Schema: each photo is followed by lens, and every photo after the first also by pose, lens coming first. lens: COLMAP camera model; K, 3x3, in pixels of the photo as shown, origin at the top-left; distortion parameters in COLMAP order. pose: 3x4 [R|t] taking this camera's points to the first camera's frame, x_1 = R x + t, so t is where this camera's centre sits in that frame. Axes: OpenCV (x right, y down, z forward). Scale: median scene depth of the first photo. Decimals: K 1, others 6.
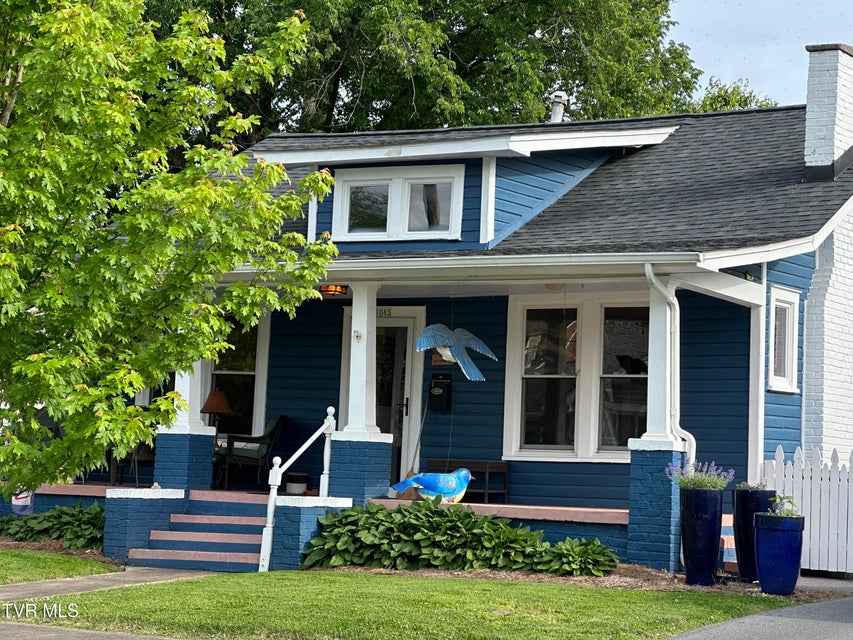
lens RADIAL K [[1905.1, 0, 425.6], [0, 1905.1, 321.7], [0, 0, 1]] dist [0.398374, 0.000000]
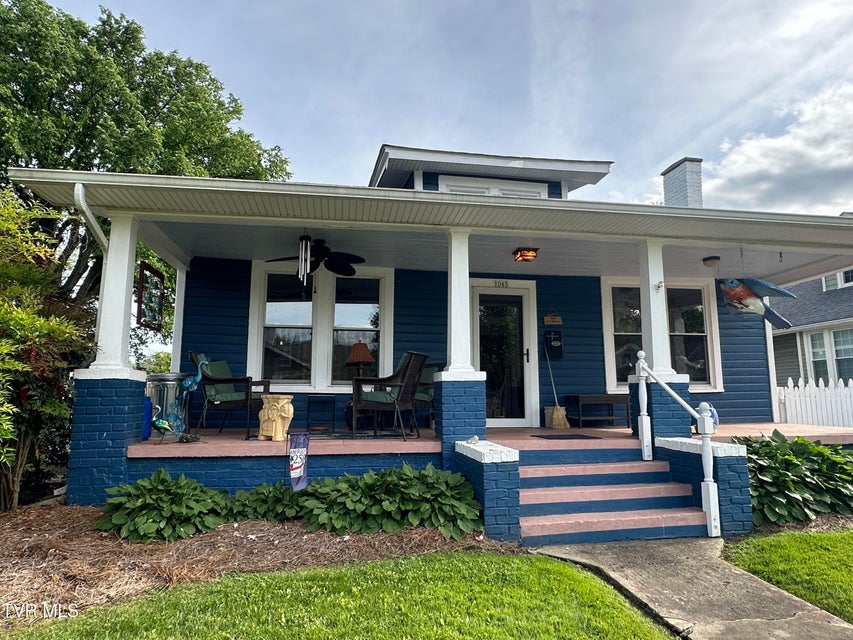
lens RADIAL K [[520.6, 0, 429.8], [0, 520.6, 311.7], [0, 0, 1]] dist [0.013779, -0.000665]
pose [[0.750737, 0.060712, 0.657806, -0.336809], [-0.017653, 0.997256, -0.071894, 0.047109], [-0.660366, 0.042361, 0.749748, 0.881846]]
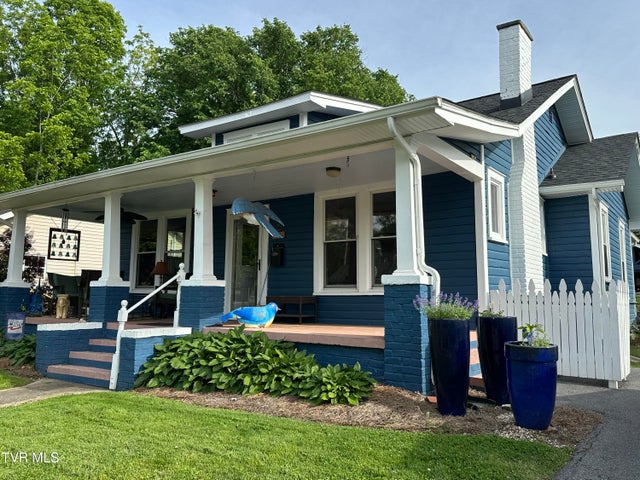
lens RADIAL K [[520.2, 0, 307.0], [0, 520.2, 231.1], [0, 0, 1]] dist [0.129403, -0.037076]
pose [[0.994718, -0.041772, -0.093765, 0.085083], [0.037202, 0.998057, -0.049975, 0.044908], [0.095671, 0.046223, 0.994339, 0.628612]]
